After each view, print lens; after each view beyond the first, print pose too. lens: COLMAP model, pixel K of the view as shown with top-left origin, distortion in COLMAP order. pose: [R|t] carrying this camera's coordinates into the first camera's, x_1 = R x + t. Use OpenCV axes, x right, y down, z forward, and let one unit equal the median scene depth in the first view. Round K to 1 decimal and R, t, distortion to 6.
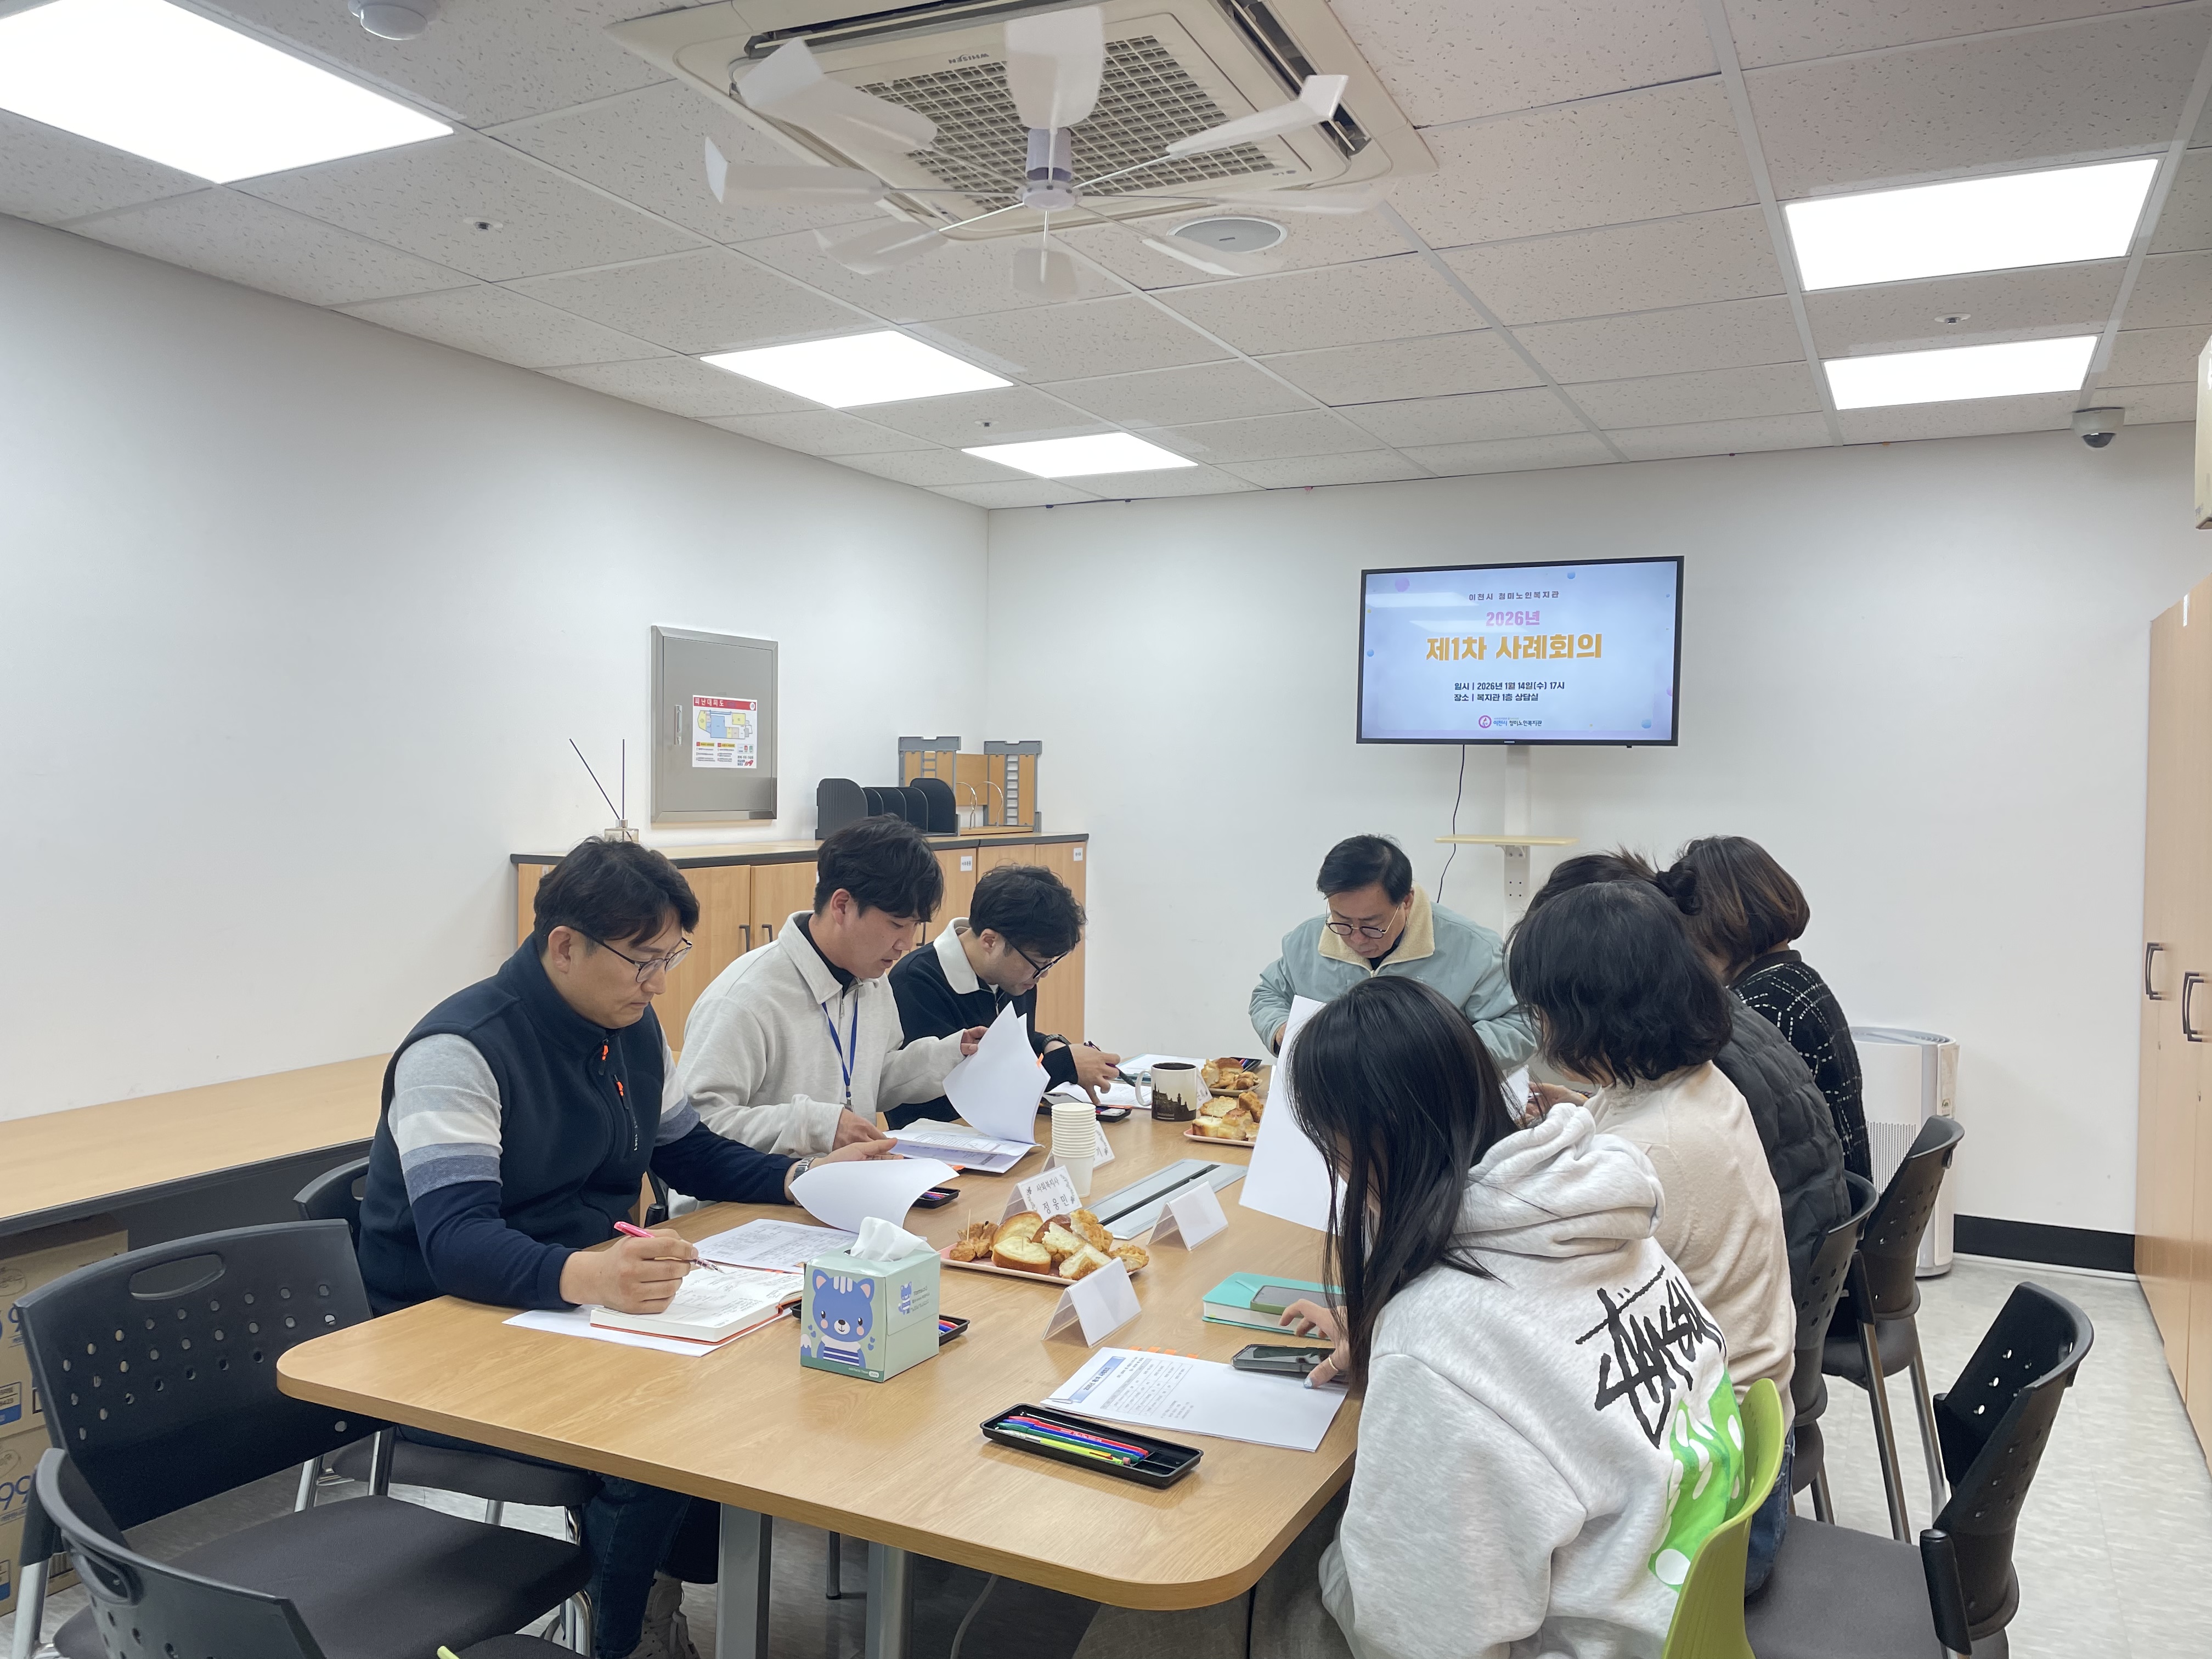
lens RADIAL K [[1686.8, 0, 1091.2], [0, 1686.8, 826.5], [0, 0, 1]] dist [0.063347, -0.040530]
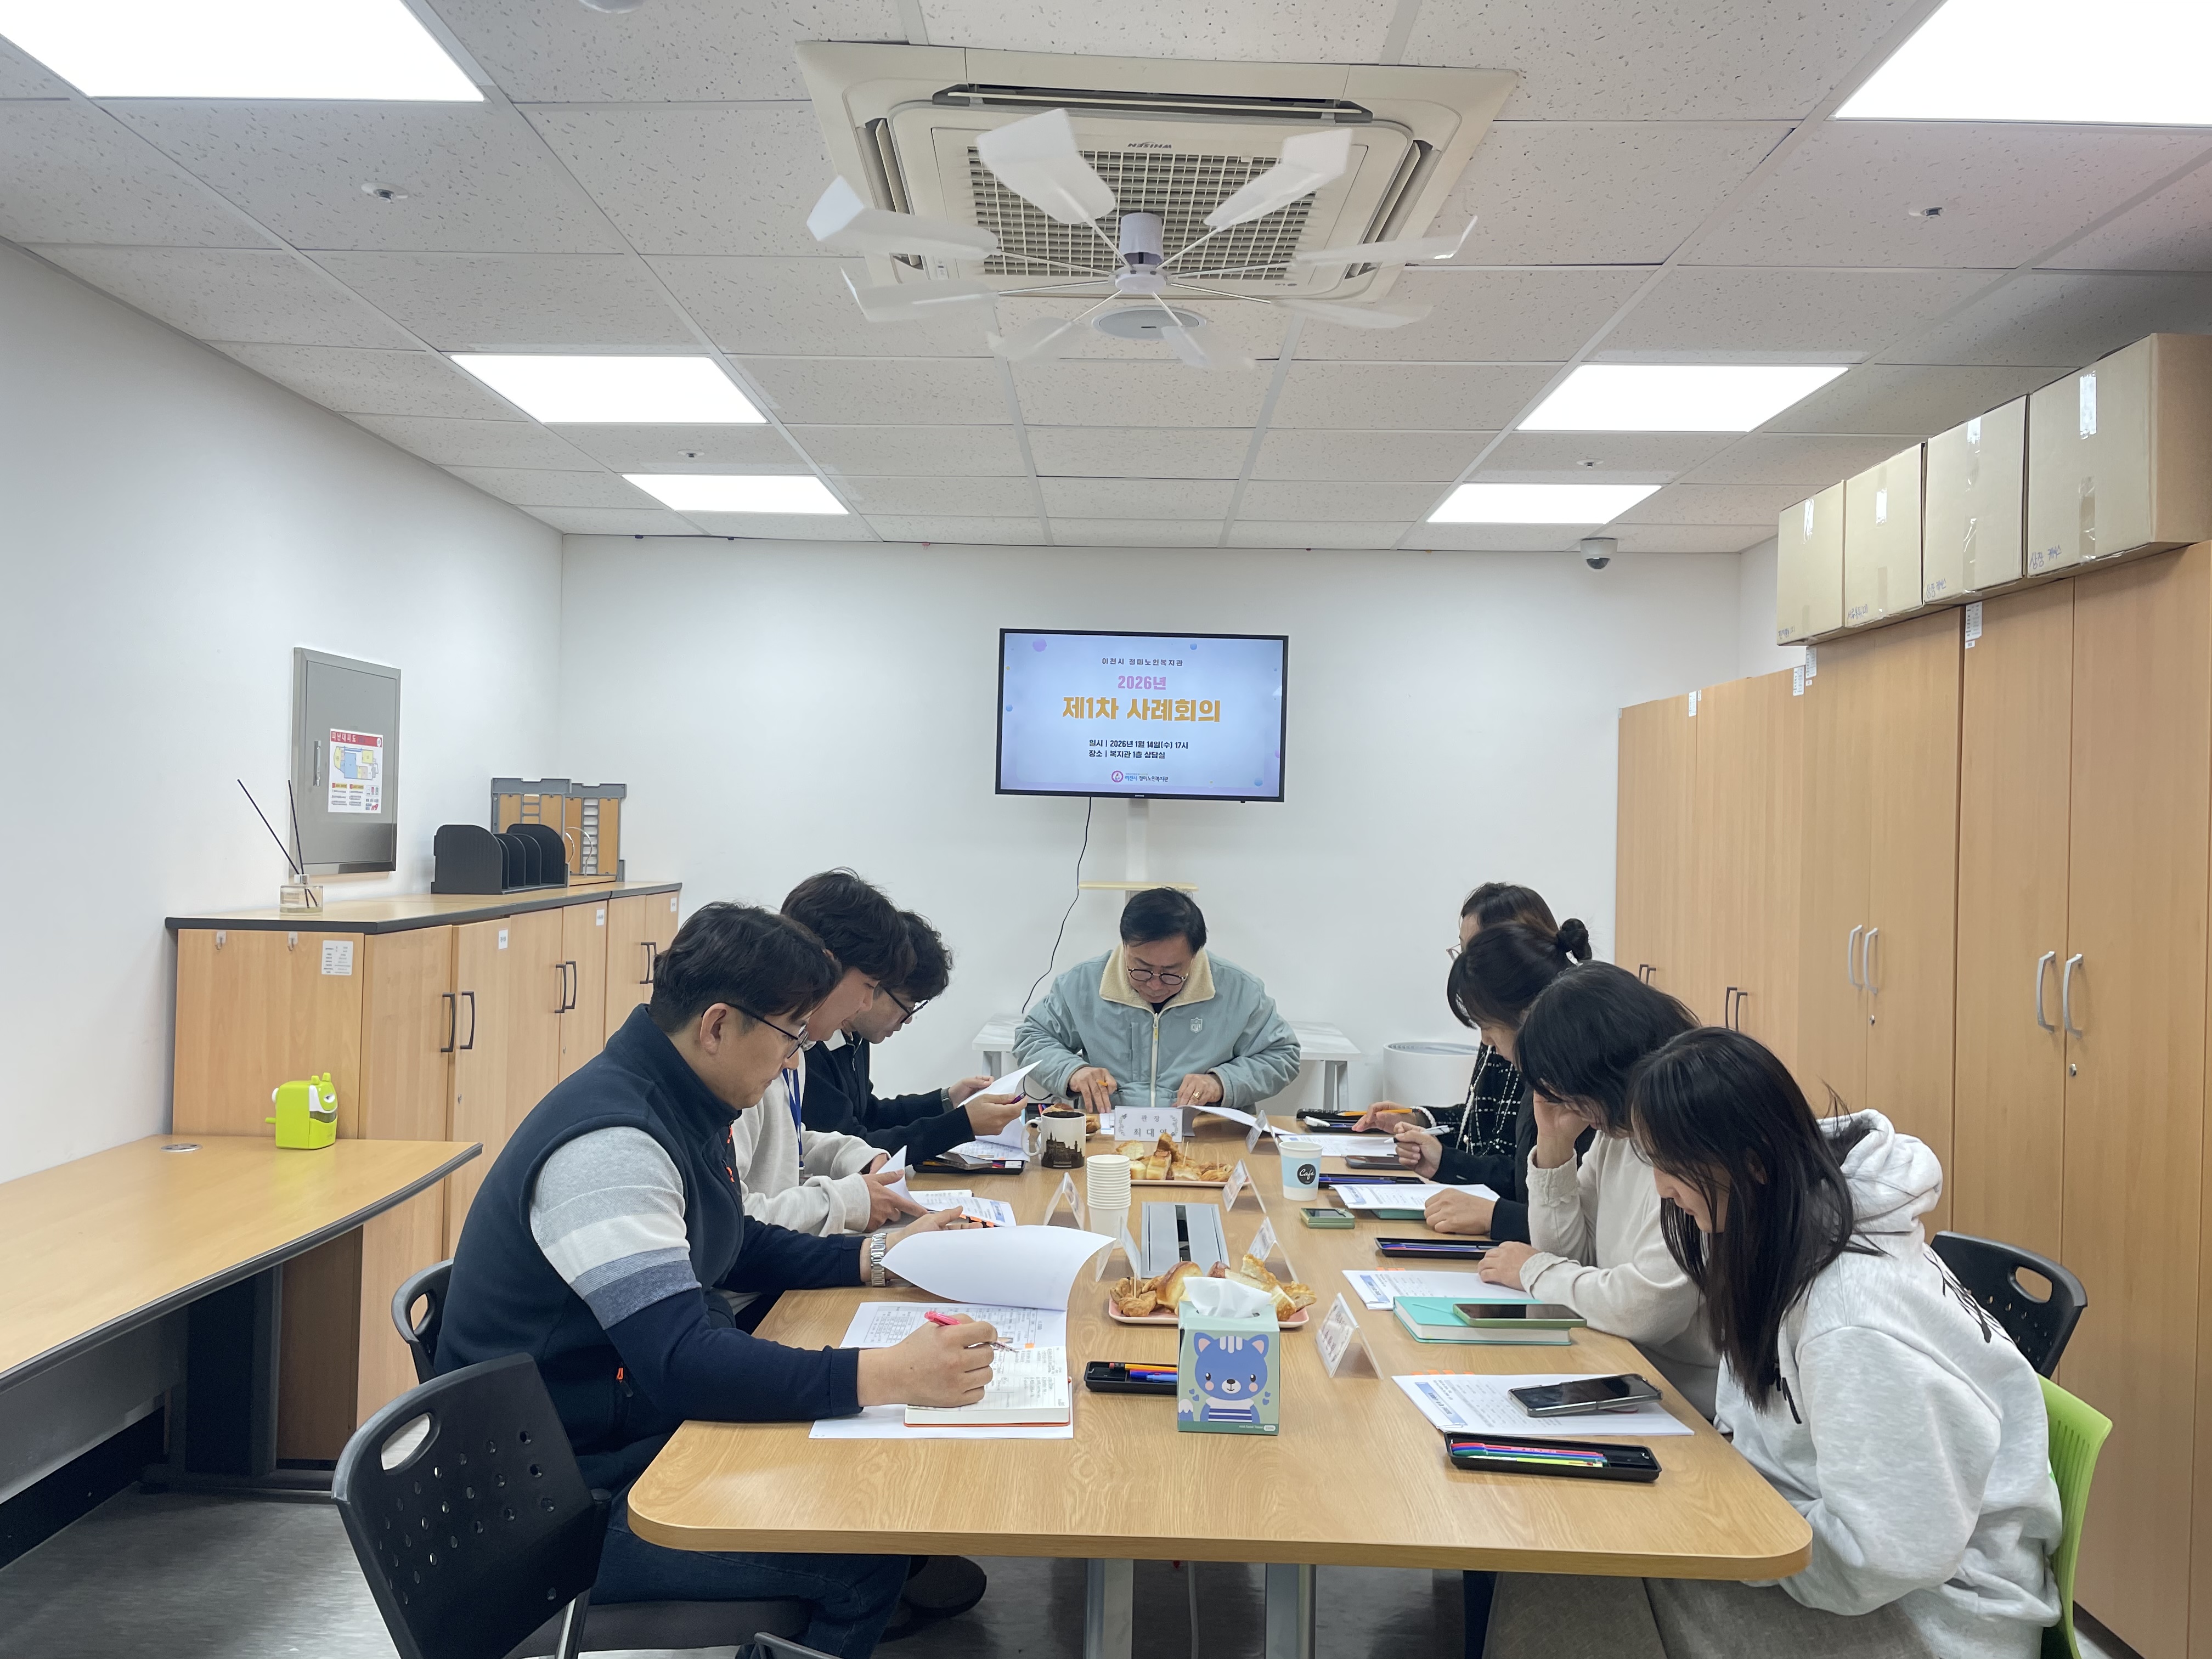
lens RADIAL K [[1686.8, 0, 1103.8], [0, 1686.8, 830.7], [0, 0, 1]] dist [0.063347, -0.040530]
pose [[0.901113, 0.005952, 0.433543, -0.250257], [0.002688, 0.999810, -0.019313, -0.007305], [-0.433576, 0.018569, 0.900926, 0.041034]]
